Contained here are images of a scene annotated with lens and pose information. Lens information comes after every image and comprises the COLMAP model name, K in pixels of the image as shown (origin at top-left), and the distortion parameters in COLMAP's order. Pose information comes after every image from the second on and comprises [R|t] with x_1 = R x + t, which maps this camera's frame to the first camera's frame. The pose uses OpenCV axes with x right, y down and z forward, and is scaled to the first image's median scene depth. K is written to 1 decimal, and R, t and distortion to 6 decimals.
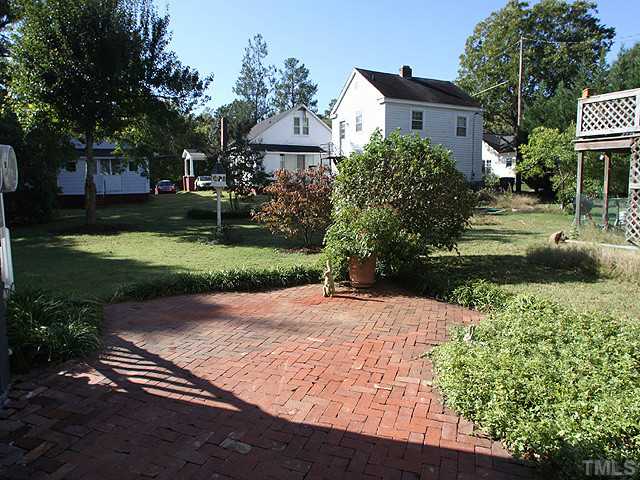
lens RADIAL K [[424.4, 0, 318.5], [0, 424.4, 231.7], [0, 0, 1]] dist [-0.005522, -0.002228]
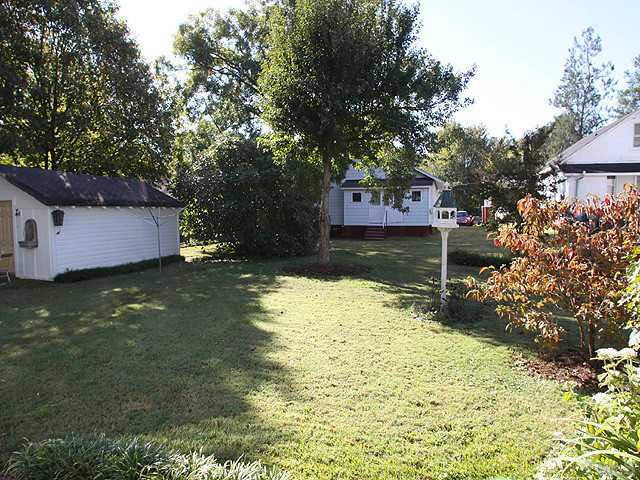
lens RADIAL K [[424.4, 0, 318.5], [0, 424.4, 231.7], [0, 0, 1]] dist [-0.005522, -0.002228]
pose [[0.752500, 0.033819, -0.657723, 0.010363], [-0.079071, 0.996096, -0.039247, -0.016041], [0.653828, 0.081540, 0.752237, 0.107509]]
